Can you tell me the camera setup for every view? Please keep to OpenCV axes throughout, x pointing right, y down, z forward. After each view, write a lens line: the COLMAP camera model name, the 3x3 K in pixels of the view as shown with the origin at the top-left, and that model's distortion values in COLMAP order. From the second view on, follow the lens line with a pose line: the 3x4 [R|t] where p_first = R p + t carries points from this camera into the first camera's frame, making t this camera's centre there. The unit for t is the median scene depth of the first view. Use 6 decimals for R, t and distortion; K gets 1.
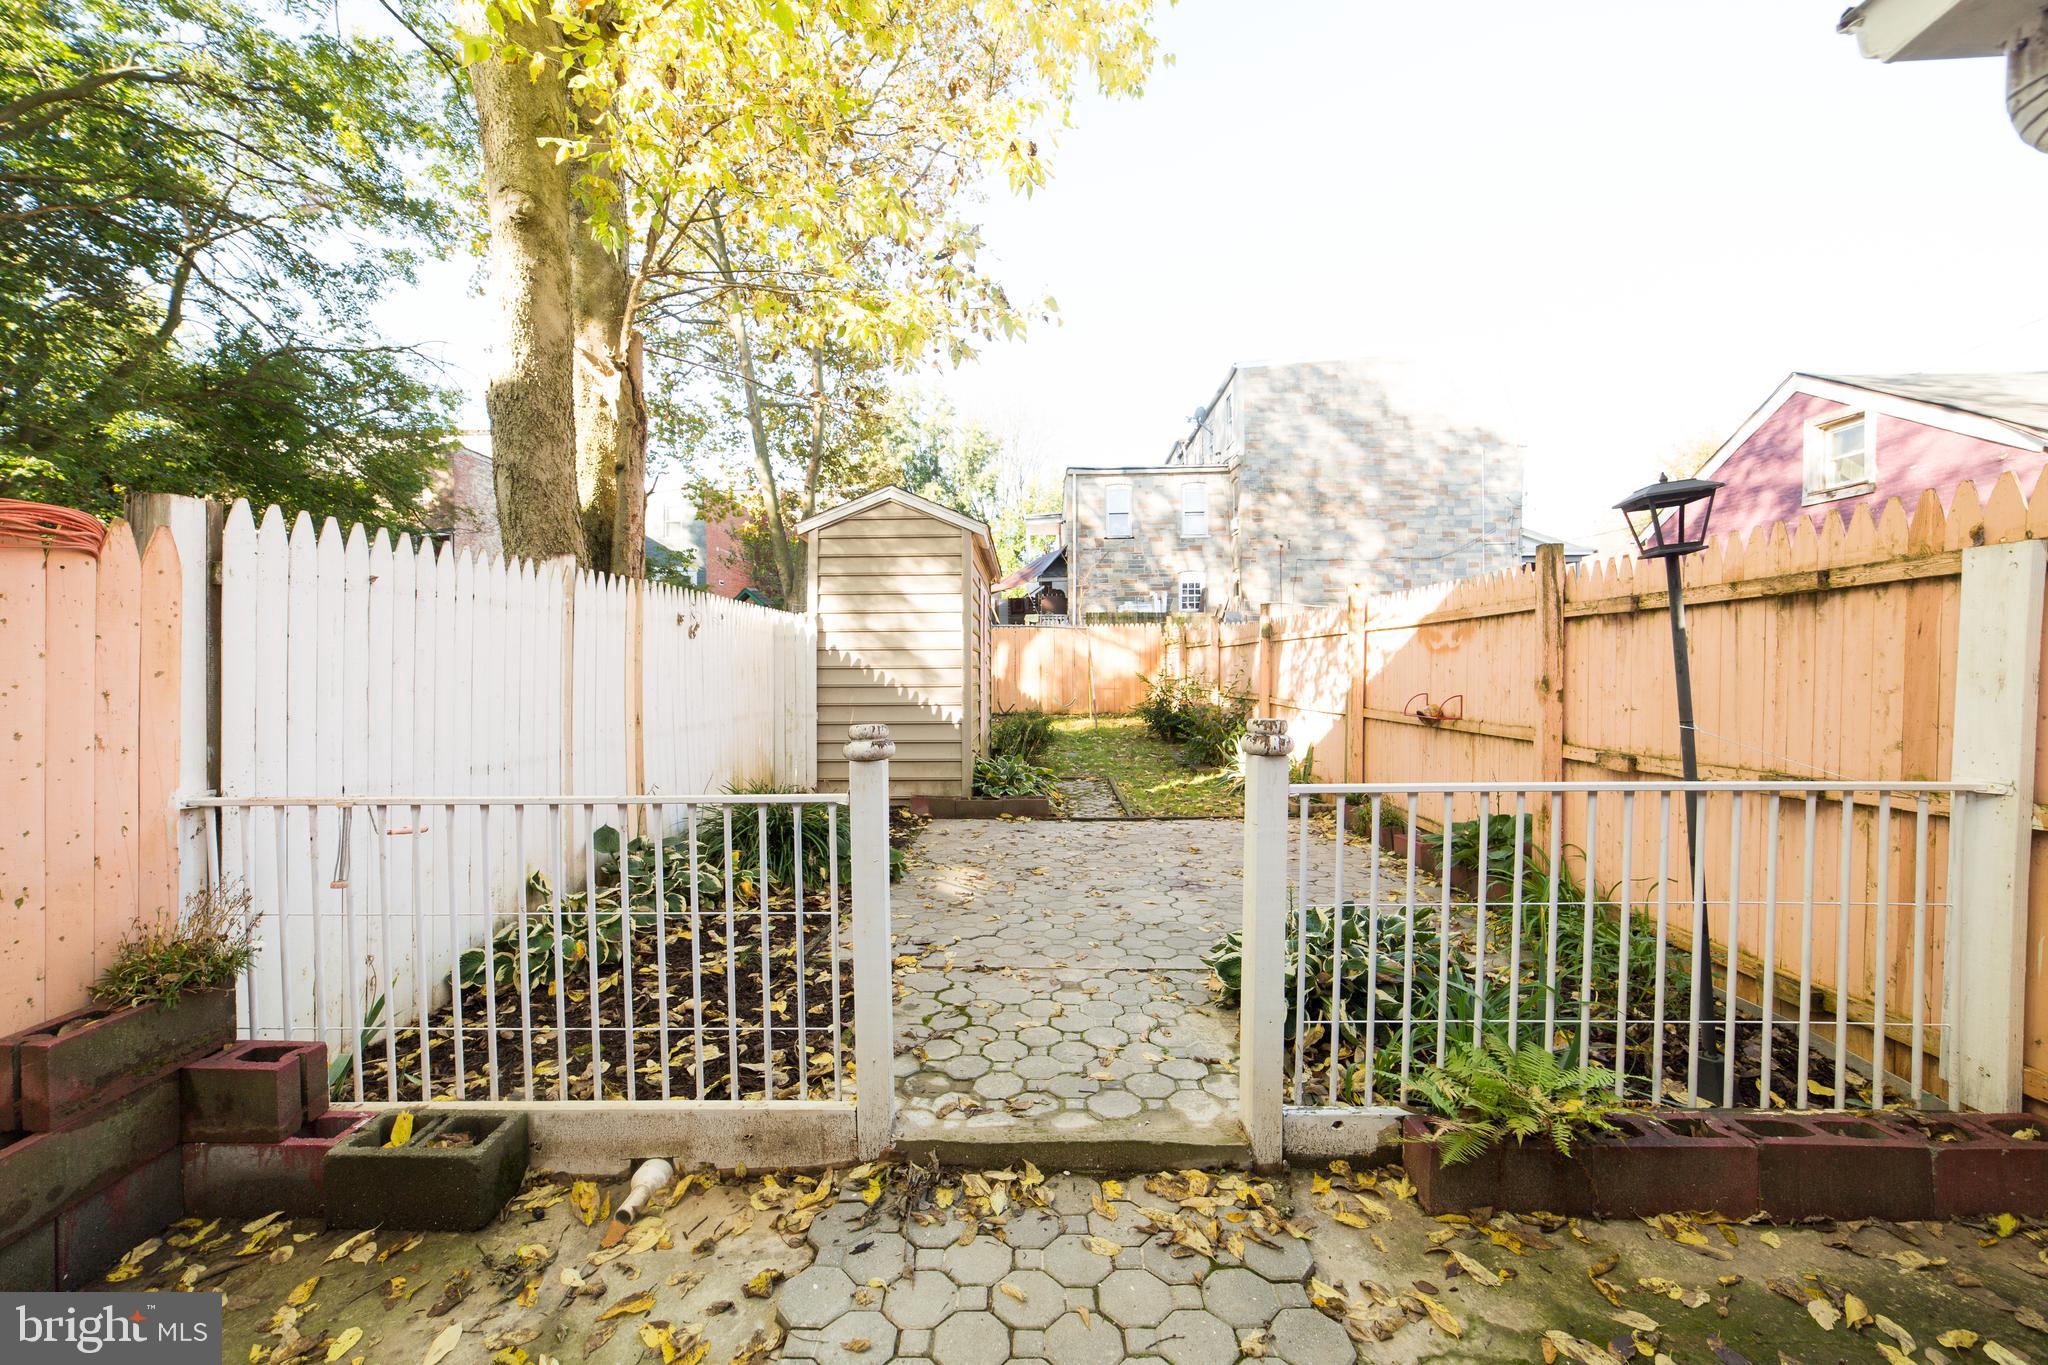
lens RADIAL K [[784.6, 0, 1013.0], [0, 784.6, 679.7], [0, 0, 1]] dist [-0.023833, 0.009398]
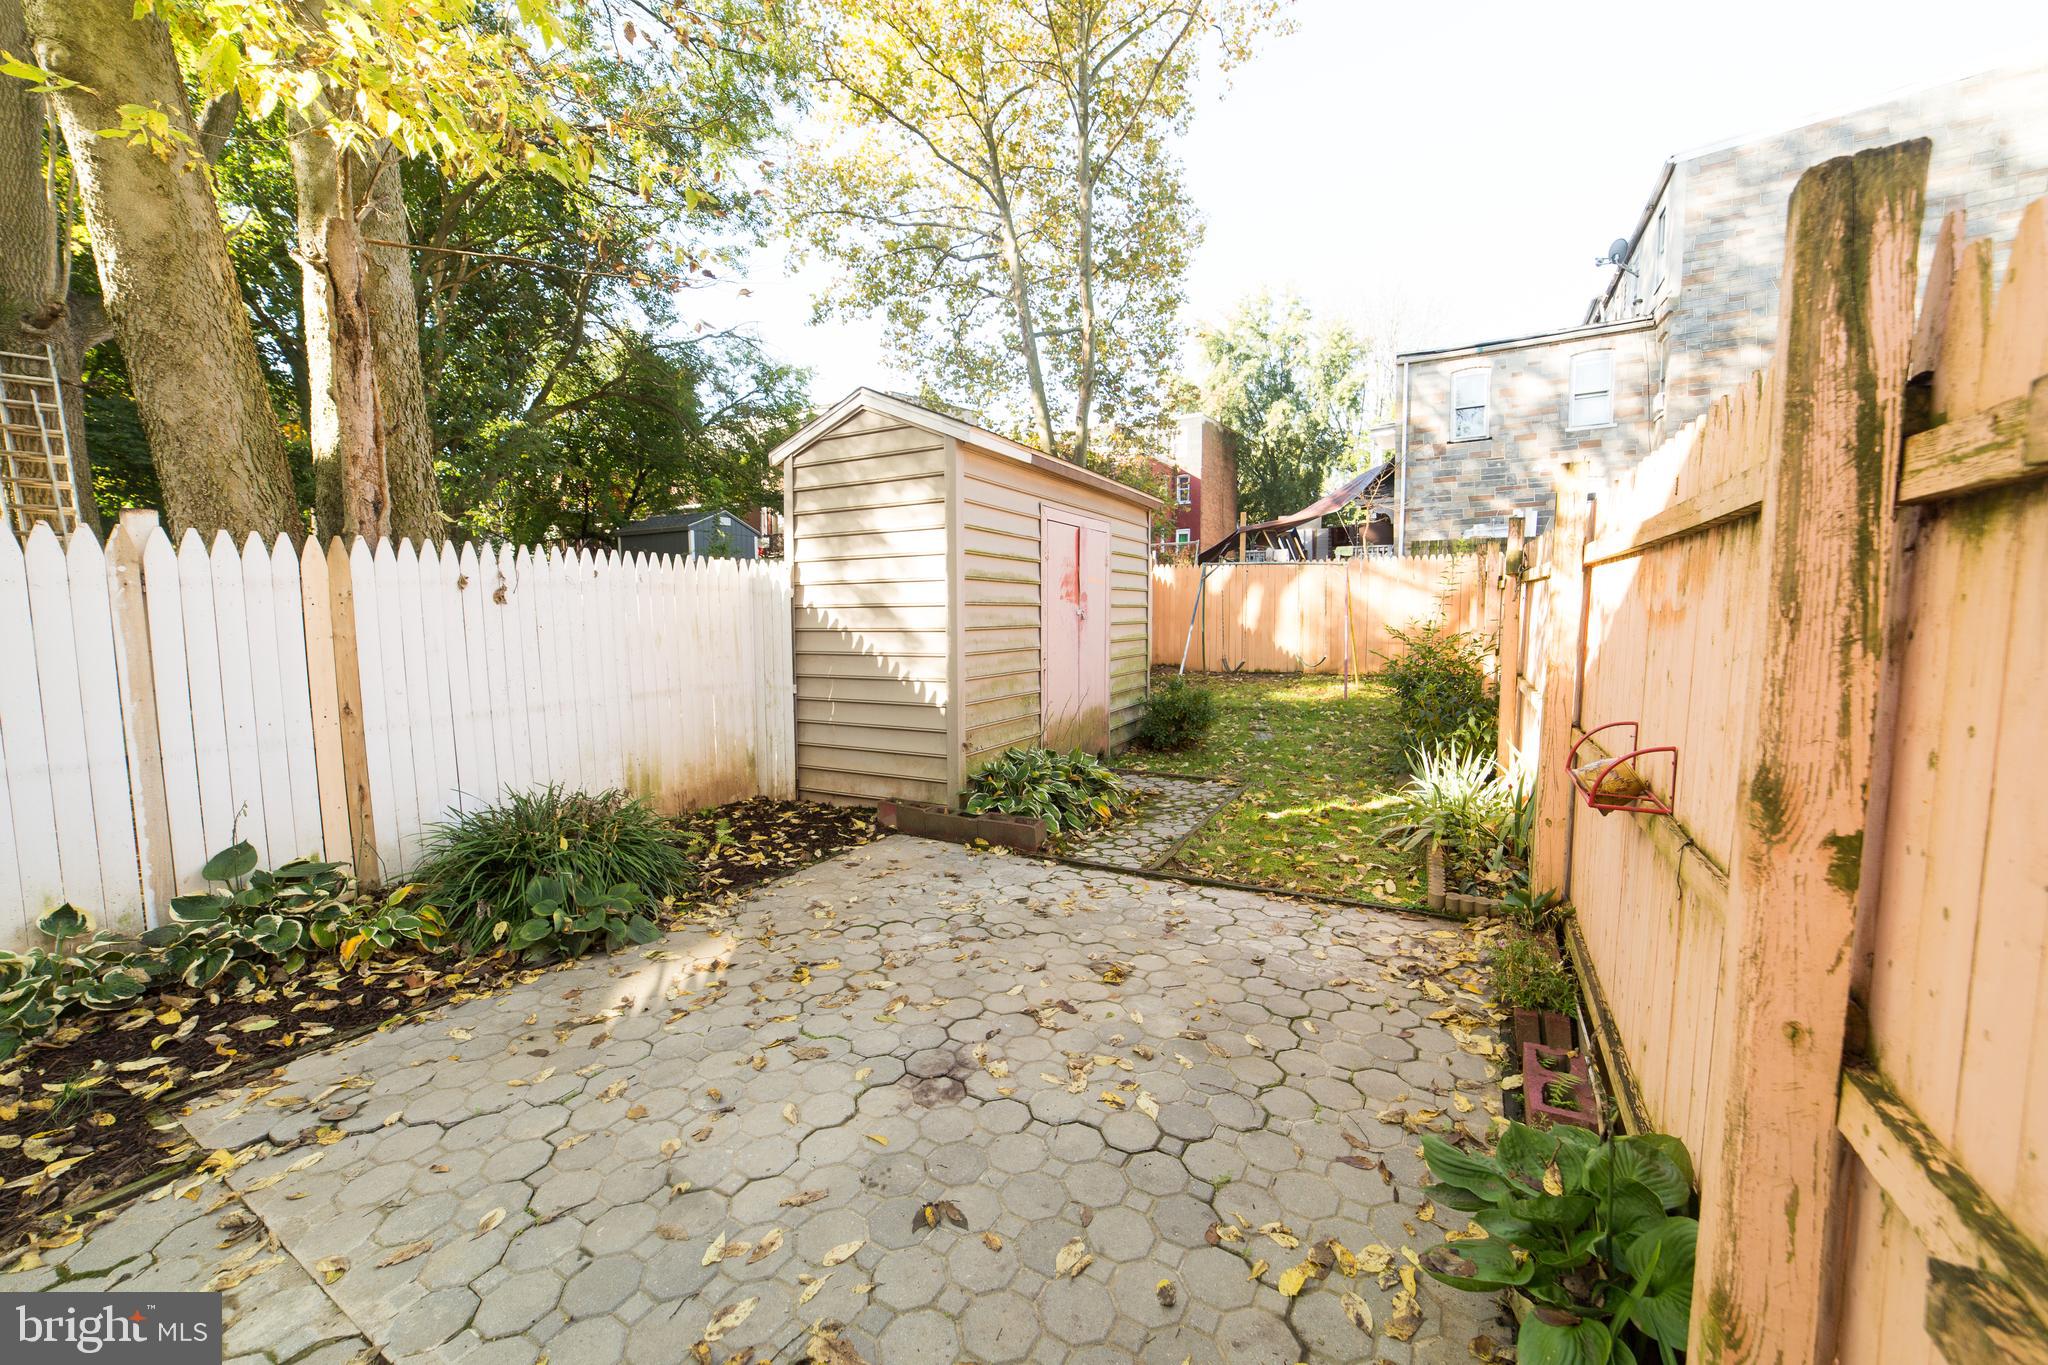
lens RADIAL K [[784.6, 0, 1013.0], [0, 784.6, 679.7], [0, 0, 1]] dist [-0.023833, 0.009398]
pose [[0.887840, 0.035740, -0.458762, 0.322691], [-0.000352, 0.997032, 0.076992, -0.026319], [0.460152, -0.068195, 0.885217, 0.380294]]
